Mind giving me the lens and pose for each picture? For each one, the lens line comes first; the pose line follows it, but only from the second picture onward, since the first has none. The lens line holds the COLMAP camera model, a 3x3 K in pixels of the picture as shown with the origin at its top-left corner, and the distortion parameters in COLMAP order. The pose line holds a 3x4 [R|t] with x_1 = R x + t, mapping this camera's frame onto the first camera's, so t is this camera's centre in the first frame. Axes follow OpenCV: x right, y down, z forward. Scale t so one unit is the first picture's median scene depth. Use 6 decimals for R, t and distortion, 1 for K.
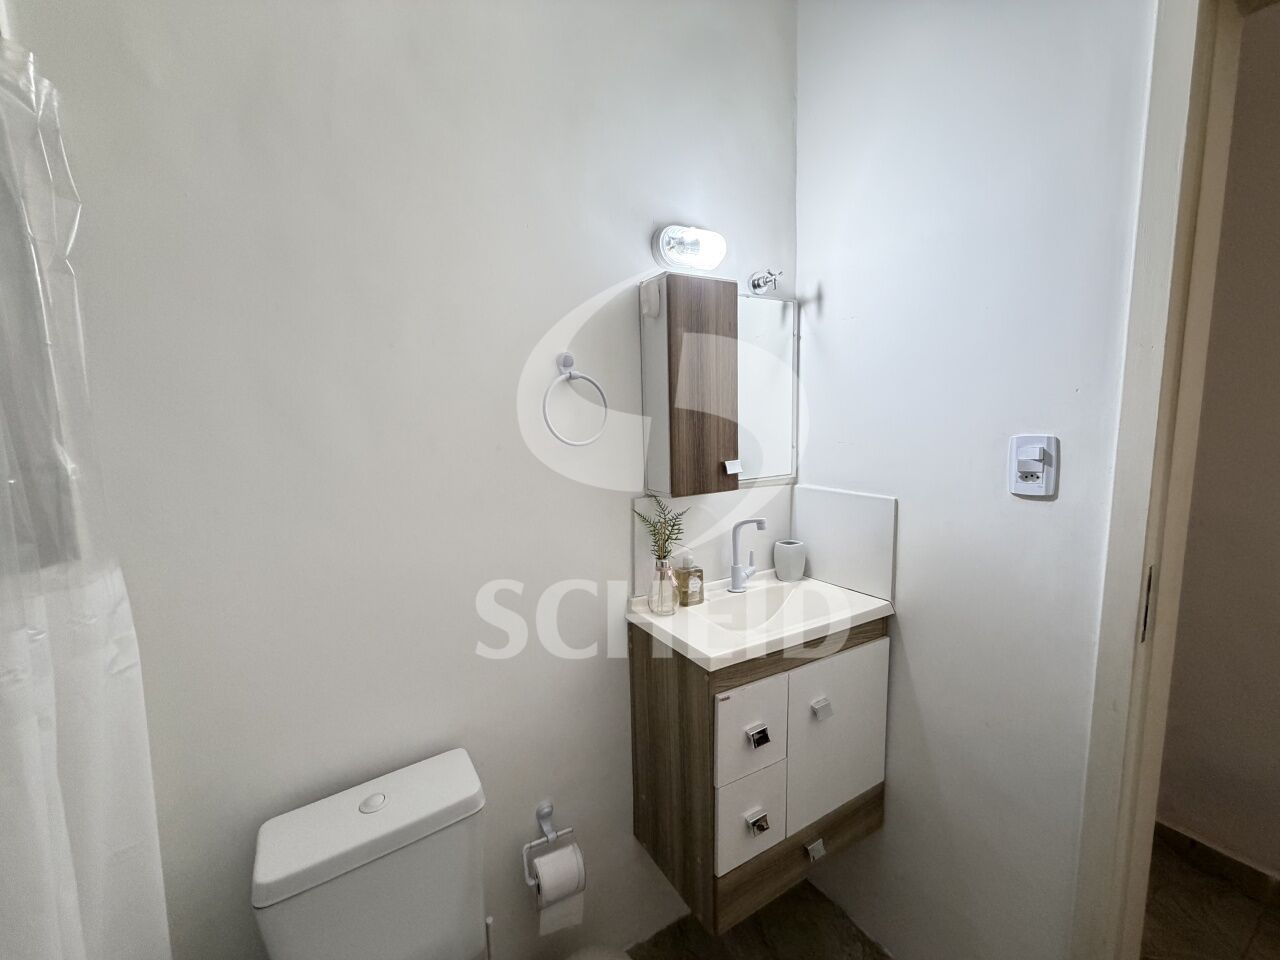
lens RADIAL K [[509.0, 0, 635.7], [0, 509.0, 480.8], [0, 0, 1]] dist [-0.001598, -0.000597]
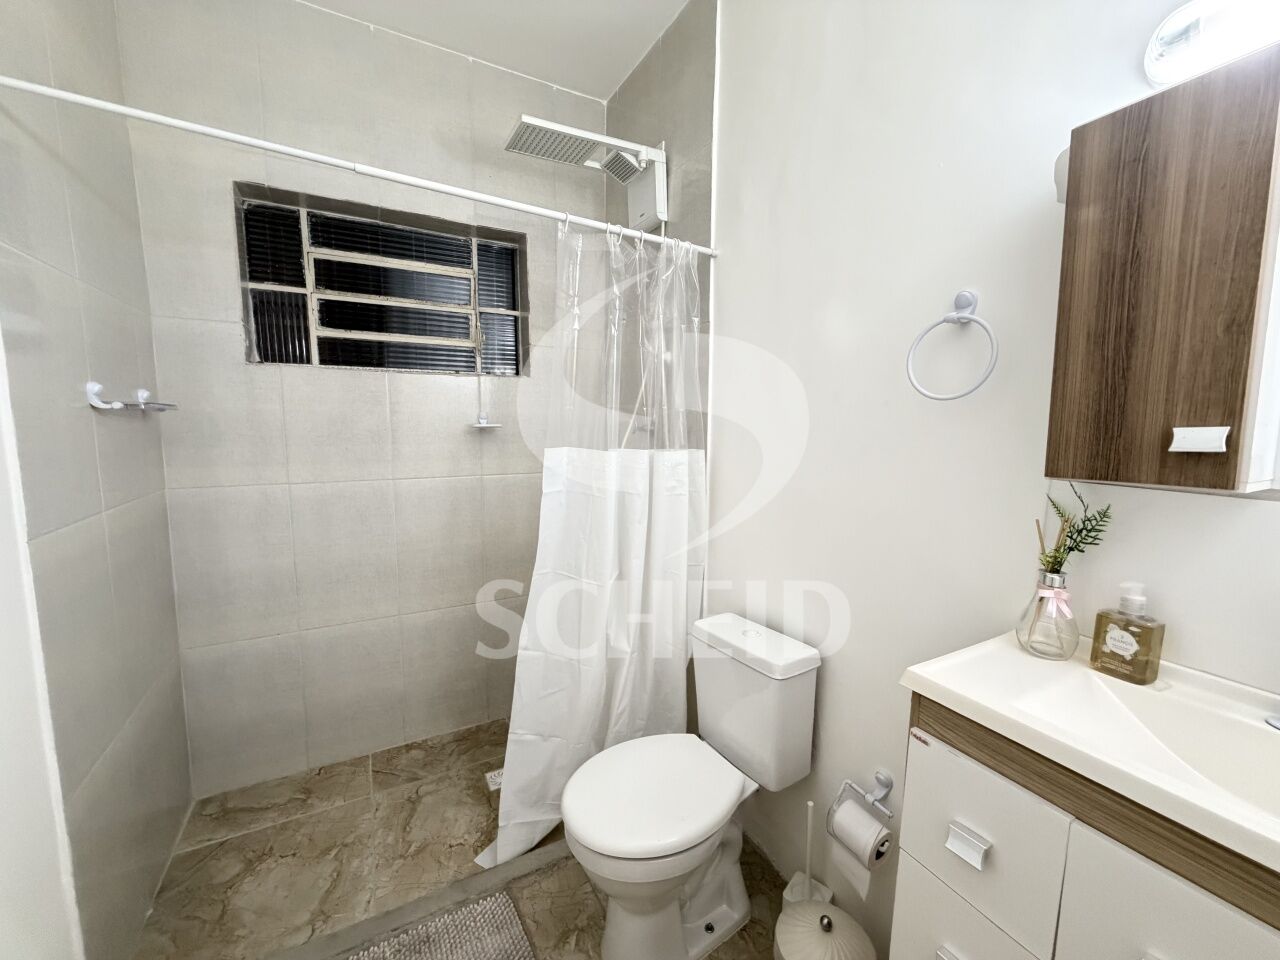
lens RADIAL K [[509.0, 0, 635.7], [0, 509.0, 480.8], [0, 0, 1]] dist [-0.001598, -0.000597]
pose [[-0.031419, 0.125469, -0.991600, 0.720023], [-0.108269, 0.985825, 0.128169, 0.009816], [0.993625, 0.111386, -0.017390, 0.467480]]
